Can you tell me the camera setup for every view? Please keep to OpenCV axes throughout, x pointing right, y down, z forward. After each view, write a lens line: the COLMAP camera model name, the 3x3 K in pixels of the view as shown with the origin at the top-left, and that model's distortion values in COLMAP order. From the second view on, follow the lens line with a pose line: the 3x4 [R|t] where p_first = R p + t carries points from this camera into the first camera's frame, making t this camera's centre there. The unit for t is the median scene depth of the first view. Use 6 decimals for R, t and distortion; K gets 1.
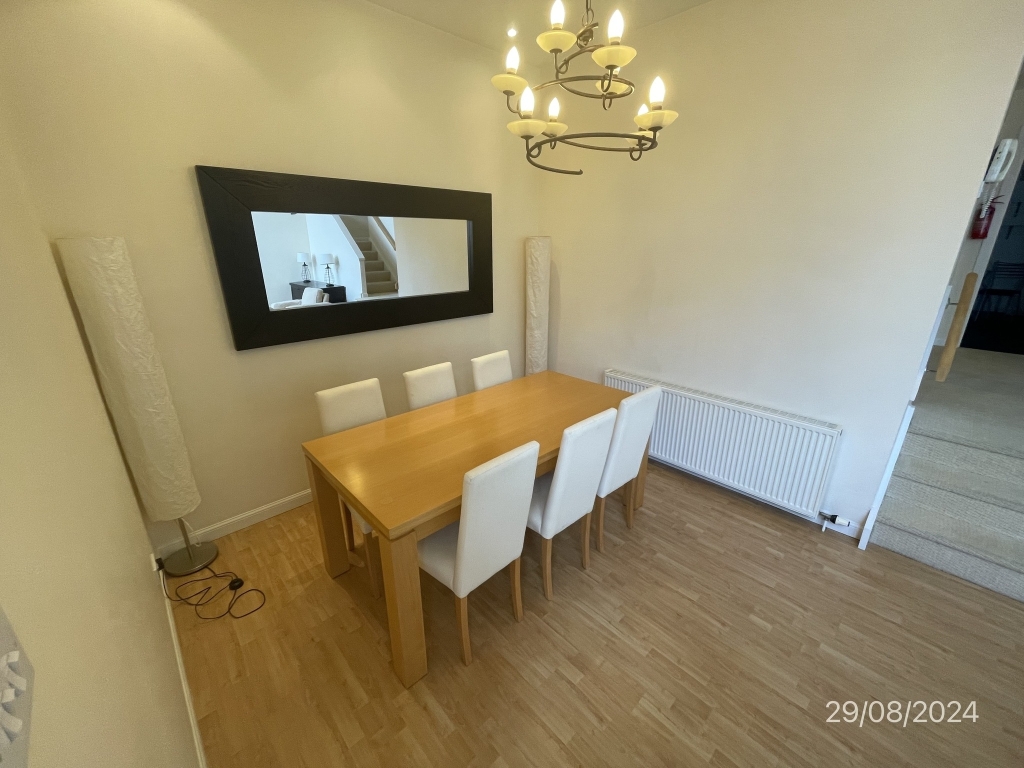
lens RADIAL K [[414.4, 0, 507.8], [0, 414.4, 385.7], [0, 0, 1]] dist [-0.004105, -0.000157]
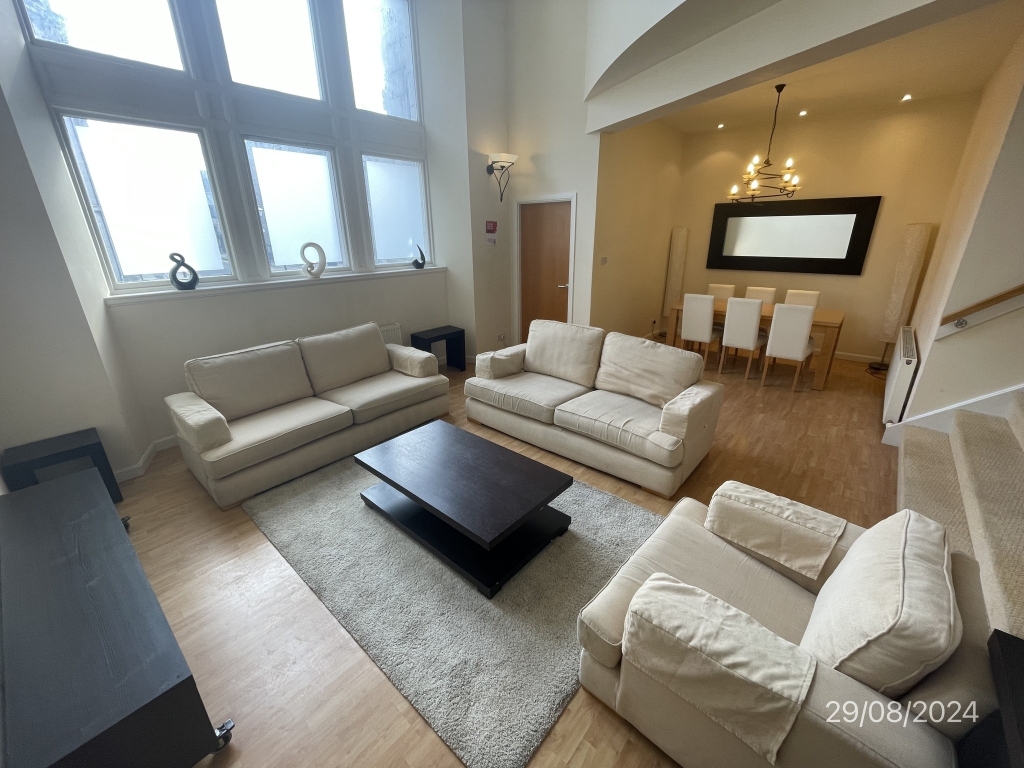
lens RADIAL K [[414.4, 0, 511.3], [0, 414.4, 379.5], [0, 0, 1]] dist [-0.004105, -0.000157]
pose [[0.103762, 0.345015, -0.932844, 2.158515], [-0.308134, 0.902913, 0.299671, 0.170151], [0.945667, 0.256346, 0.199999, -0.633388]]
